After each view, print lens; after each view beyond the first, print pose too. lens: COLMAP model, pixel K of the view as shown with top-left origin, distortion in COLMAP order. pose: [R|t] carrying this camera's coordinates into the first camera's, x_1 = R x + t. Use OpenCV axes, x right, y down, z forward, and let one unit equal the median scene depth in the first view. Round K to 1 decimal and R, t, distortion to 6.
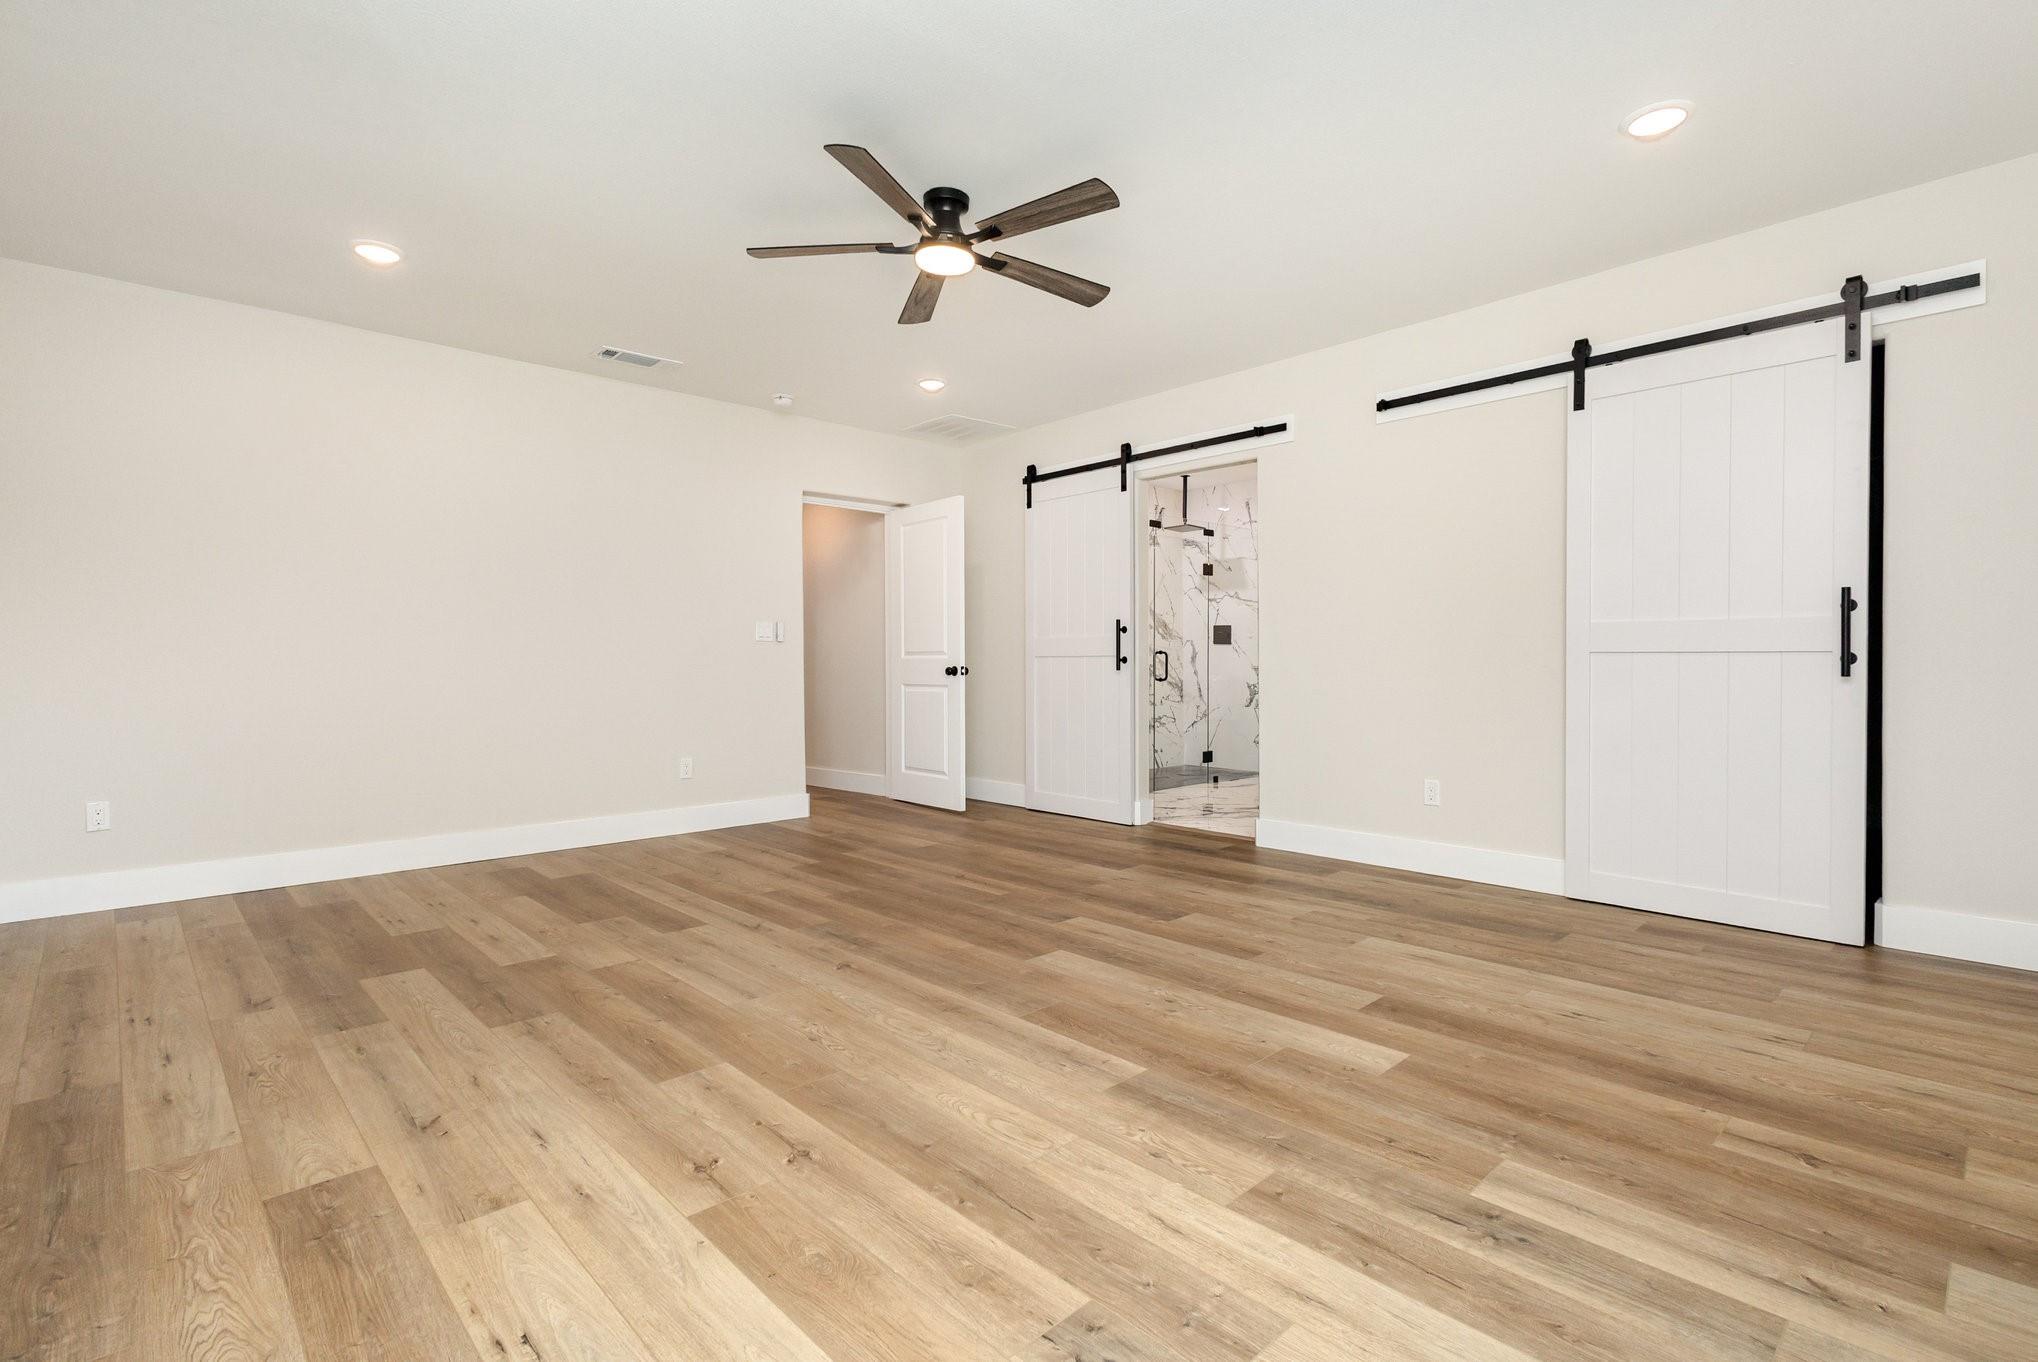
lens RADIAL K [[960.5, 0, 1016.2], [0, 960.5, 669.4], [0, 0, 1]] dist [0.023093, 0.000258]
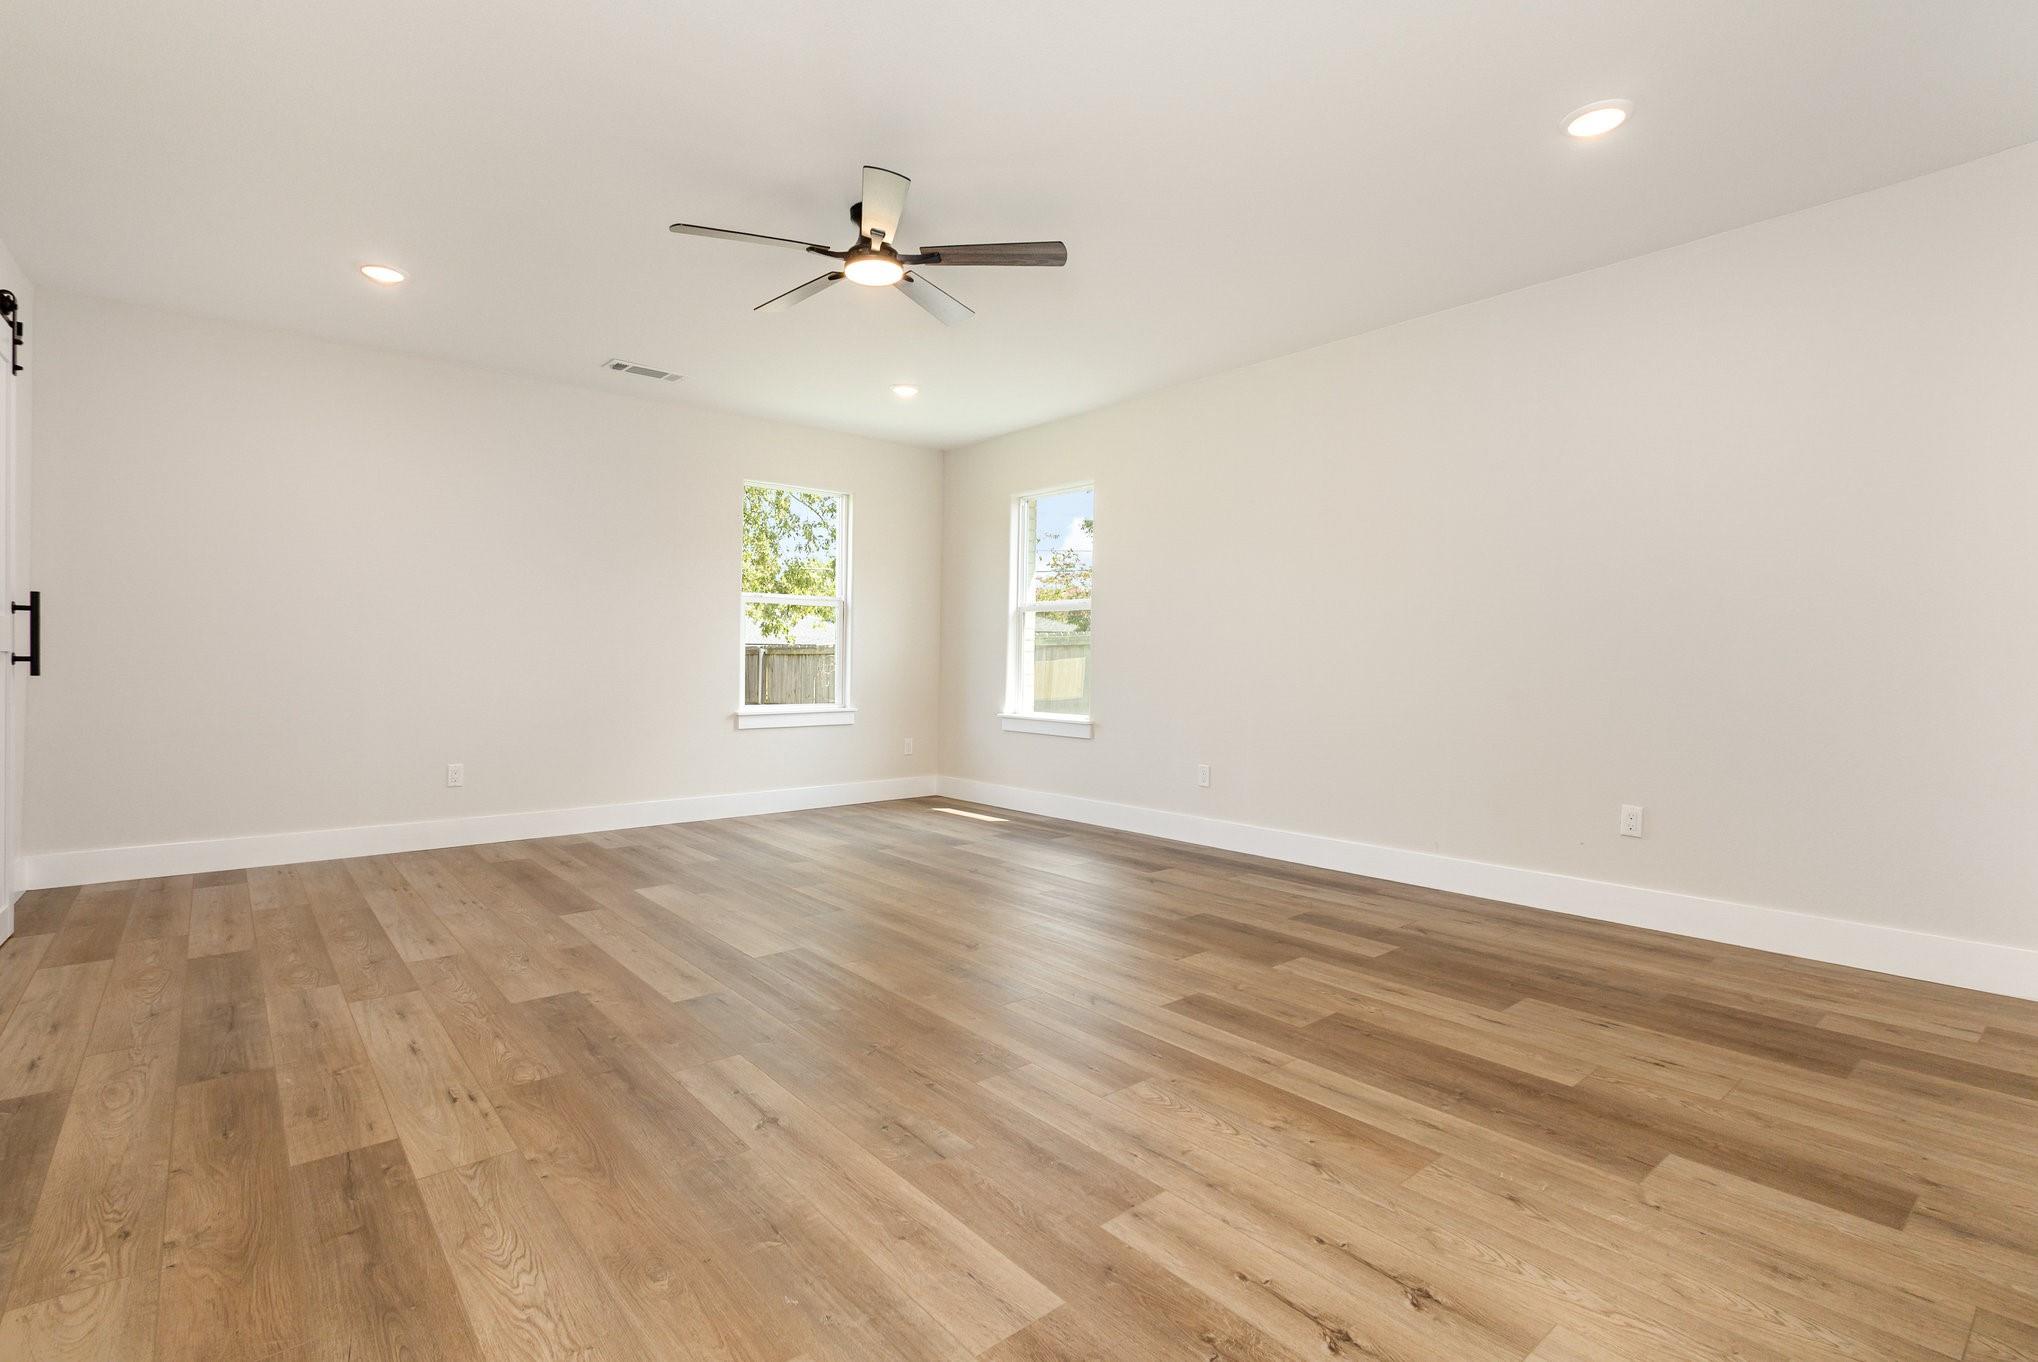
lens RADIAL K [[960.5, 0, 1021.0], [0, 960.5, 673.3], [0, 0, 1]] dist [0.023093, 0.000258]
pose [[-0.998169, -0.001134, 0.060482, -0.283014], [0.000473, 0.999647, 0.026560, -0.022412], [-0.060490, 0.026540, -0.997816, 1.959894]]
